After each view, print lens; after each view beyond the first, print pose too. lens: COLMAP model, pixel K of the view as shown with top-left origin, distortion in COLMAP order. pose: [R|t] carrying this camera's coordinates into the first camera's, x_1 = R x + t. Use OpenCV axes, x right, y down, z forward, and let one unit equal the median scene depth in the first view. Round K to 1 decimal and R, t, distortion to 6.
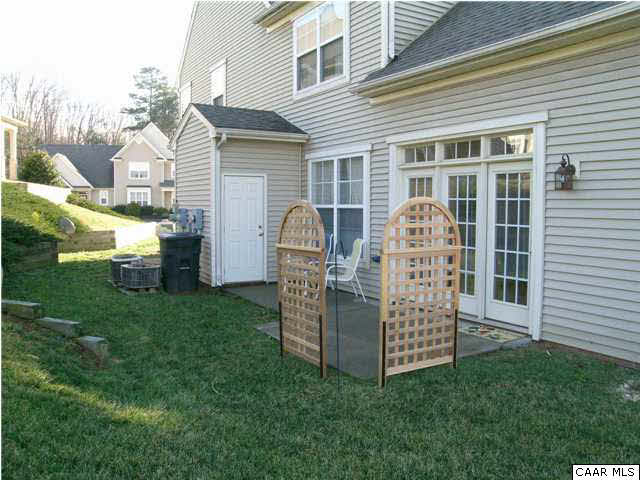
lens RADIAL K [[532.6, 0, 320.6], [0, 532.6, 236.0], [0, 0, 1]] dist [-0.149441, 0.123669]
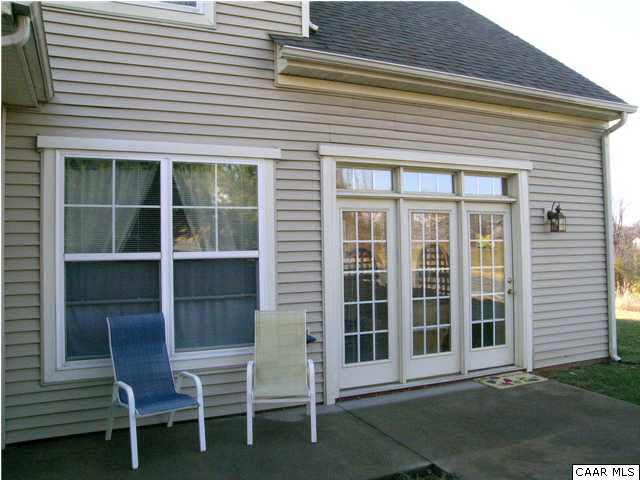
lens RADIAL K [[532.6, 0, 320.6], [0, 532.6, 236.0], [0, 0, 1]] dist [-0.149441, 0.123669]
pose [[0.116301, 0.022520, 0.992959, -0.526127], [0.076827, 0.996544, -0.031600, -0.057814], [-0.990238, 0.079962, 0.114169, 0.963702]]
